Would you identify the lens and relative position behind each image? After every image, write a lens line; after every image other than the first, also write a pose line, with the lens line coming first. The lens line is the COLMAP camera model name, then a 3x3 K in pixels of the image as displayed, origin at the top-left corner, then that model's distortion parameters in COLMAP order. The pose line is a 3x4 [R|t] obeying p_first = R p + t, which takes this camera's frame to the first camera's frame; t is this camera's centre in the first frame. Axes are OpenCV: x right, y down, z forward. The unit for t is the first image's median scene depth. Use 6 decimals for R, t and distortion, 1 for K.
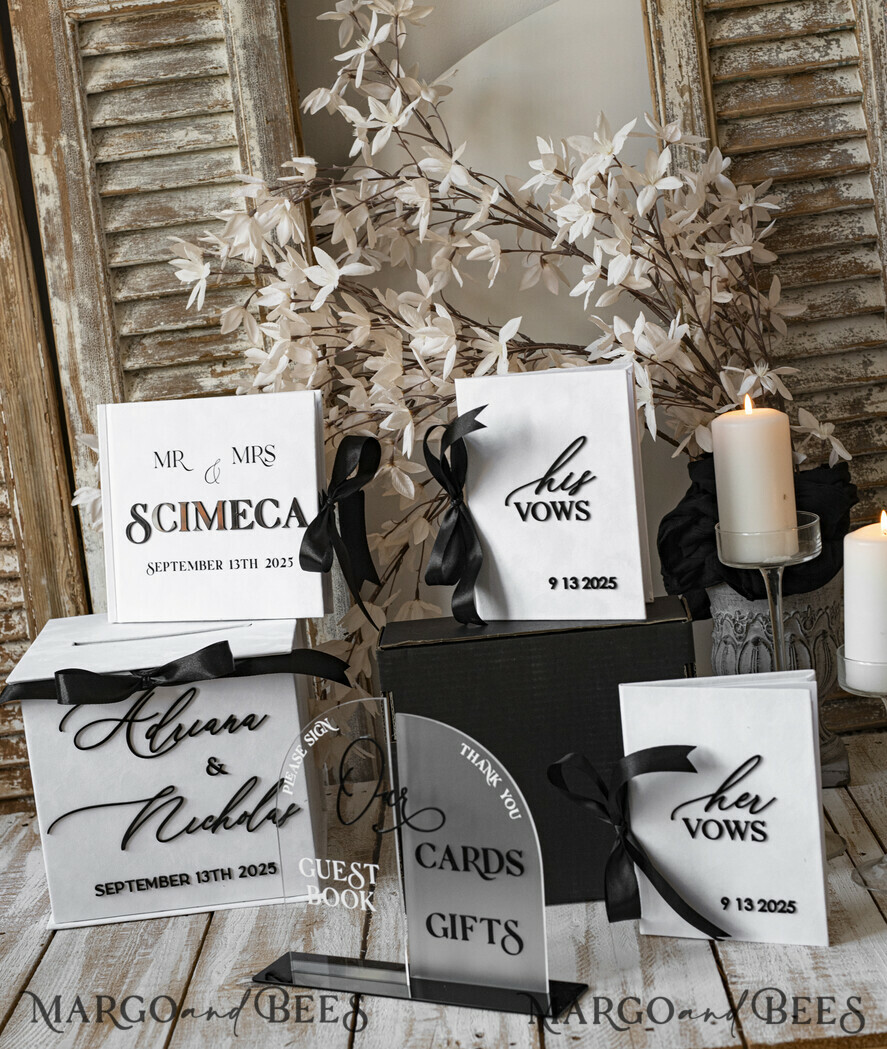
lens RADIAL K [[2124.7, 0, 395.1], [0, 2124.7, 526.7], [0, 0, 1]] dist [0.009810, 0.084064]
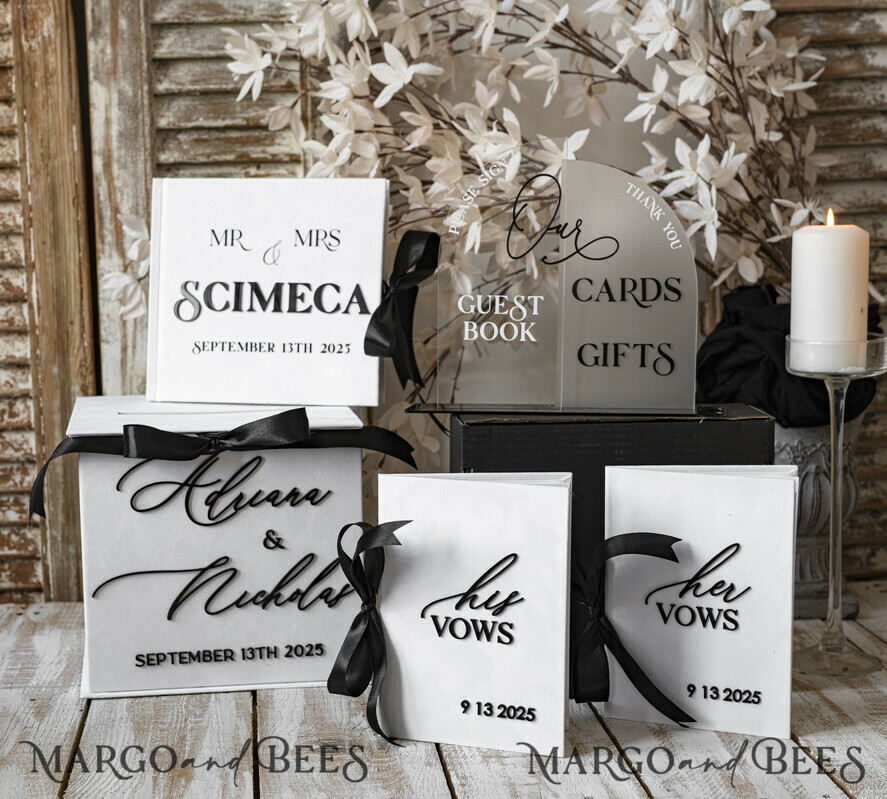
lens RADIAL K [[1953.1, 0, 423.8], [0, 1953.1, 438.1], [0, 0, 1]] dist [0.011915, 0.027761]
pose [[0.986540, 0.080328, 0.142430, -0.140389], [-0.074989, 0.996280, -0.042471, 0.094244], [-0.145311, 0.031219, 0.988893, 0.095823]]
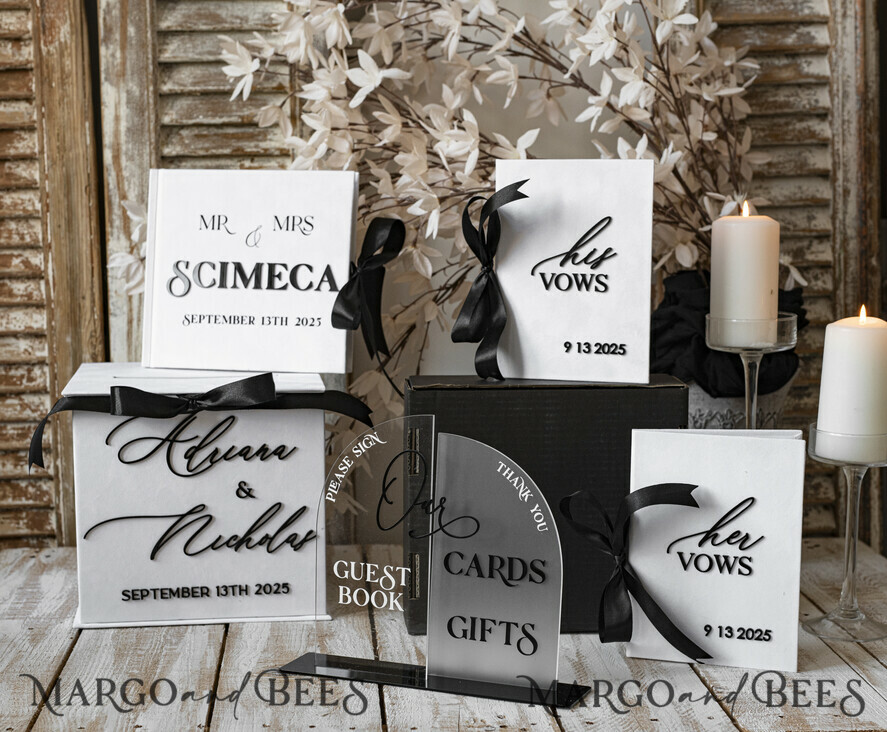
lens RADIAL K [[1844.8, 0, 446.4], [0, 1844.8, 415.4], [0, 0, 1]] dist [0.008775, 0.061456]
pose [[0.988505, 0.091801, 0.120130, -0.094646], [-0.087263, 0.995278, -0.042517, 0.100591], [-0.123466, 0.031546, 0.991847, 0.035110]]
